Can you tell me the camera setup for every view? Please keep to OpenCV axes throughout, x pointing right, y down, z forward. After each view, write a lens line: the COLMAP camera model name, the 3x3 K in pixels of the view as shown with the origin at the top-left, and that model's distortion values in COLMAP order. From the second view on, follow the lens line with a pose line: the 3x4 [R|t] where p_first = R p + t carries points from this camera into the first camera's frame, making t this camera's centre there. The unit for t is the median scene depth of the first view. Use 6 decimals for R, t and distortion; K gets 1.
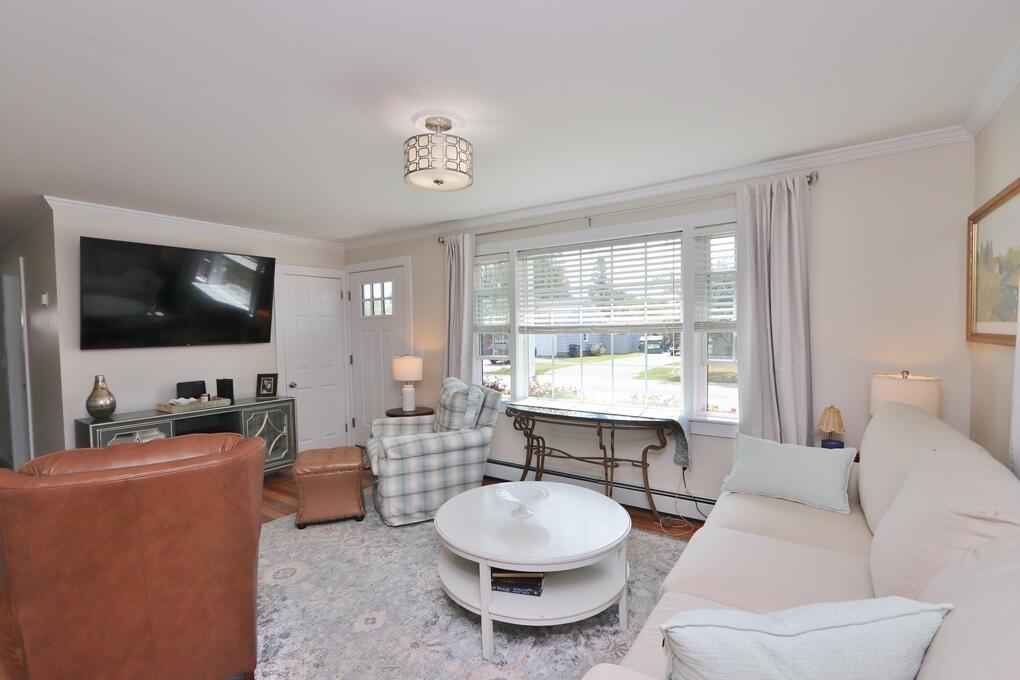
lens RADIAL K [[468.0, 0, 492.0], [0, 468.0, 342.8], [0, 0, 1]] dist [0.000771, -0.000072]
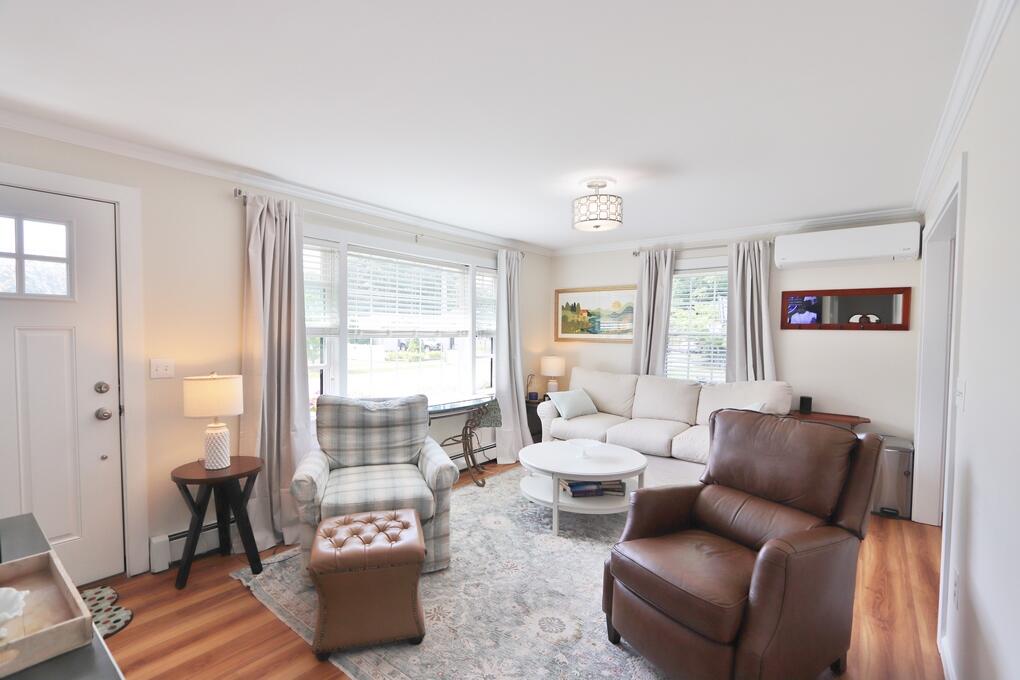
lens RADIAL K [[467.4, 0, 490.7], [0, 467.4, 343.6], [0, 0, 1]] dist [-0.001147, -0.000040]
pose [[0.064781, -0.002877, 0.997895, -1.178060], [0.025298, 0.999679, 0.001239, -0.002930], [-0.997579, 0.025164, 0.064833, 0.974677]]
